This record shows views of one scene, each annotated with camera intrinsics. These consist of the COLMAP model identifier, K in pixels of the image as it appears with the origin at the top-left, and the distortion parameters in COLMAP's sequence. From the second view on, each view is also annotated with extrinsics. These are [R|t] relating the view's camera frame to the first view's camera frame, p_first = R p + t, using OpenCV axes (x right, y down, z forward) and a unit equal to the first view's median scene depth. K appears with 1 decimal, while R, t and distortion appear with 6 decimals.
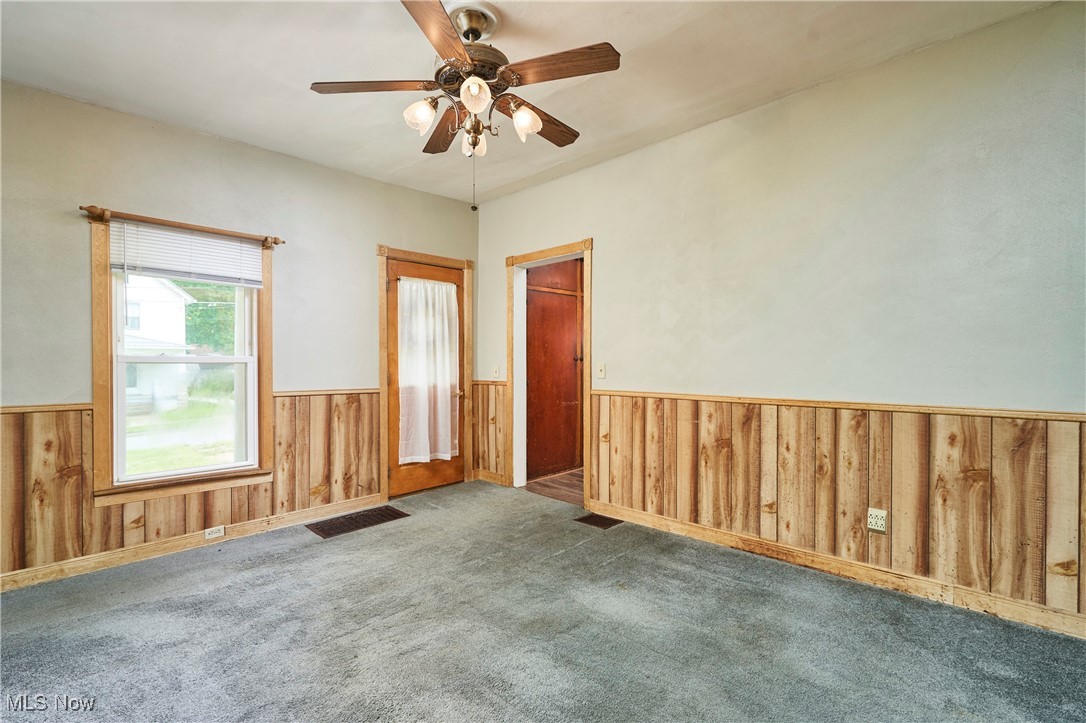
lens RADIAL K [[497.6, 0, 545.2], [0, 497.6, 364.7], [0, 0, 1]] dist [-0.001527, -0.000306]
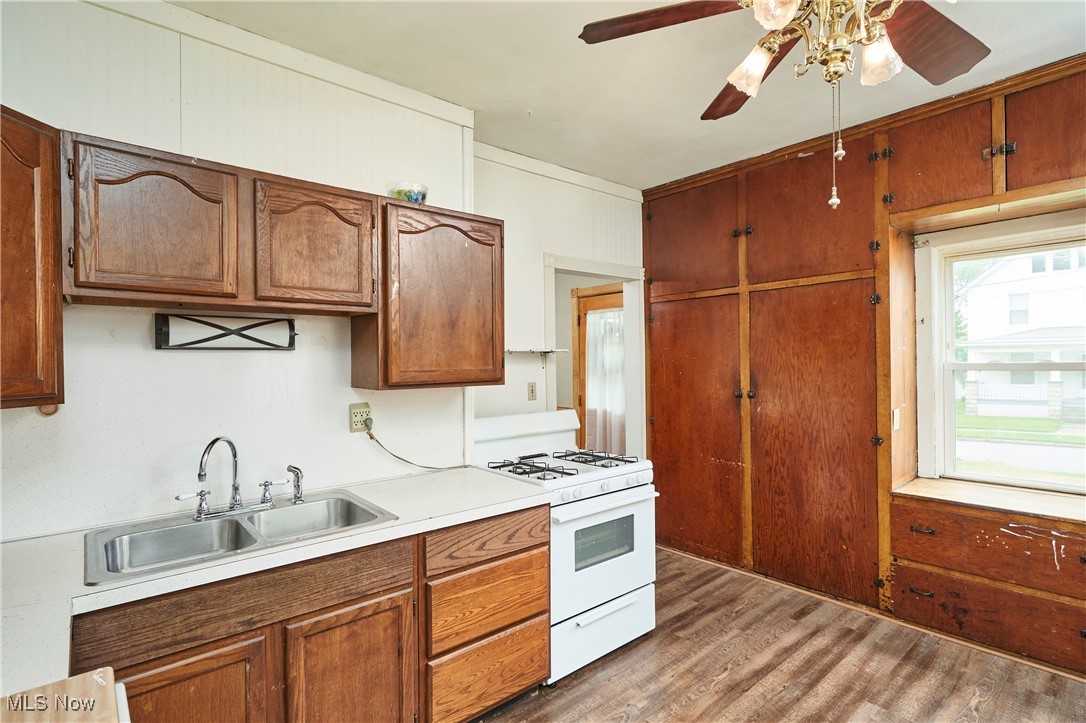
lens RADIAL K [[536.4, 0, 542.7], [0, 536.4, 362.6], [0, 0, 1]] dist [-0.003014, -0.000050]
pose [[-0.069759, 0.010853, -0.997505, 0.802082], [0.008196, 0.999913, 0.010306, -0.064434], [0.997530, -0.007457, -0.069842, 0.856000]]
